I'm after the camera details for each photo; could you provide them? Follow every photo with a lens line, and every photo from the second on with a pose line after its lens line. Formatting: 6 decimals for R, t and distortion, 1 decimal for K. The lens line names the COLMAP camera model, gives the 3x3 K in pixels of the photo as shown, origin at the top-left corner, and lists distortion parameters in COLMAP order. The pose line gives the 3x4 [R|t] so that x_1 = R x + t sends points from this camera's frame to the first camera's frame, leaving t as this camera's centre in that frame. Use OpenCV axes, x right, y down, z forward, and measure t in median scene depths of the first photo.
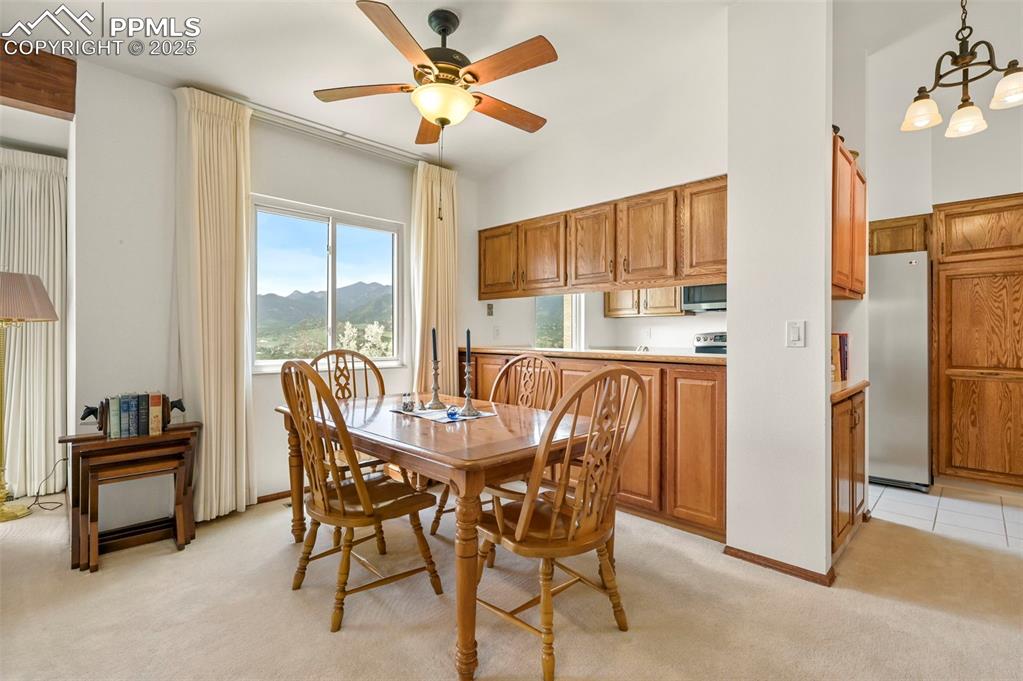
lens RADIAL K [[466.2, 0, 508.8], [0, 466.2, 337.2], [0, 0, 1]] dist [-0.002520, -0.000248]
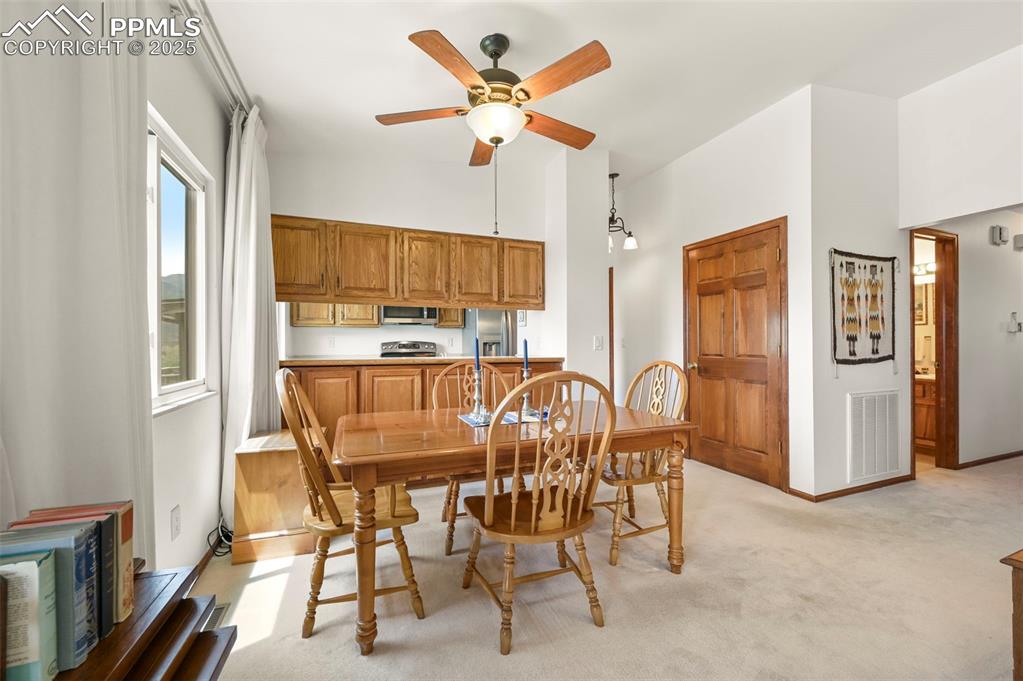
lens RADIAL K [[317.9, 0, 512.5], [0, 317.9, 338.8], [0, 0, 1]] dist [-0.002517, -0.000031]
pose [[0.488132, 0.009864, 0.872714, -0.777956], [0.001911, 0.999922, -0.012370, -0.017041], [-0.872768, 0.007706, 0.488075, 0.869730]]
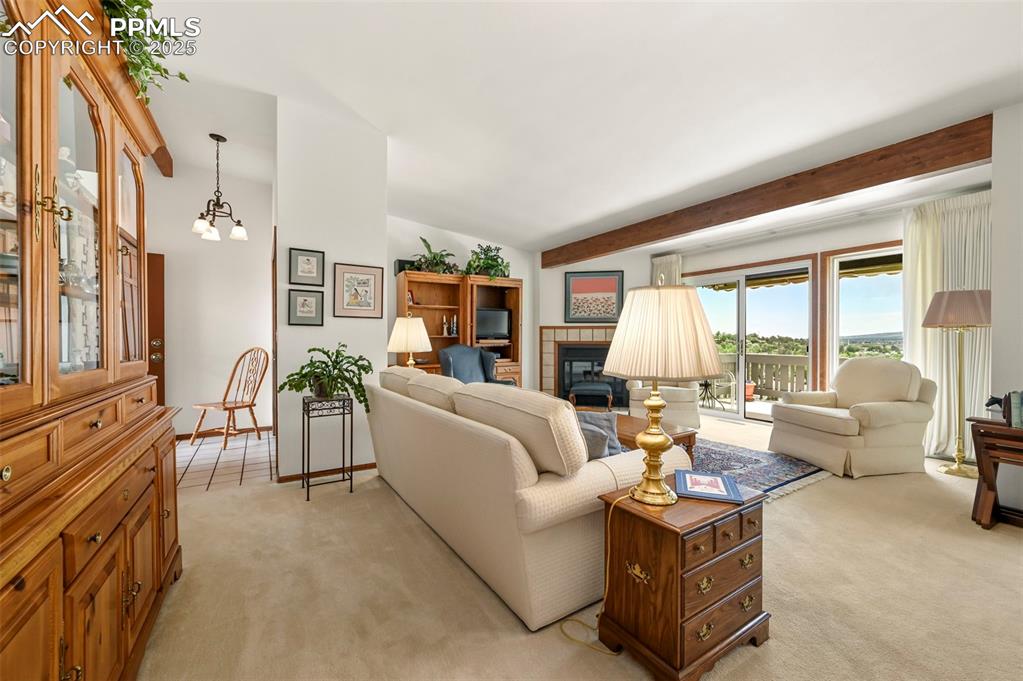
lens RADIAL K [[405.6, 0, 521.5], [0, 405.6, 339.7], [0, 0, 1]] dist [-0.002422, -0.000094]
pose [[-0.215559, 0.005990, -0.976472, 0.310308], [-0.002061, 0.999976, 0.006589, -0.003289], [0.976489, 0.003433, -0.215542, 0.018025]]
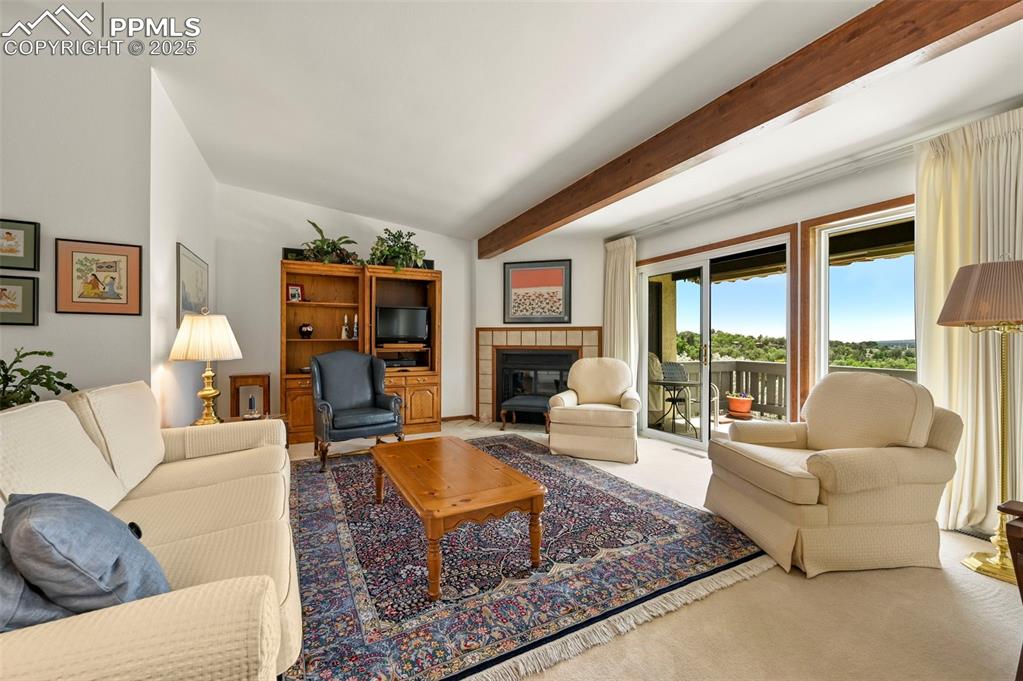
lens RADIAL K [[405.6, 0, 520.9], [0, 405.6, 341.8], [0, 0, 1]] dist [-0.002422, -0.000094]
pose [[-0.295161, 0.002291, -0.955445, -0.175184], [-0.002703, 0.999991, 0.003233, -0.004968], [0.955444, 0.003537, -0.295153, 0.399644]]
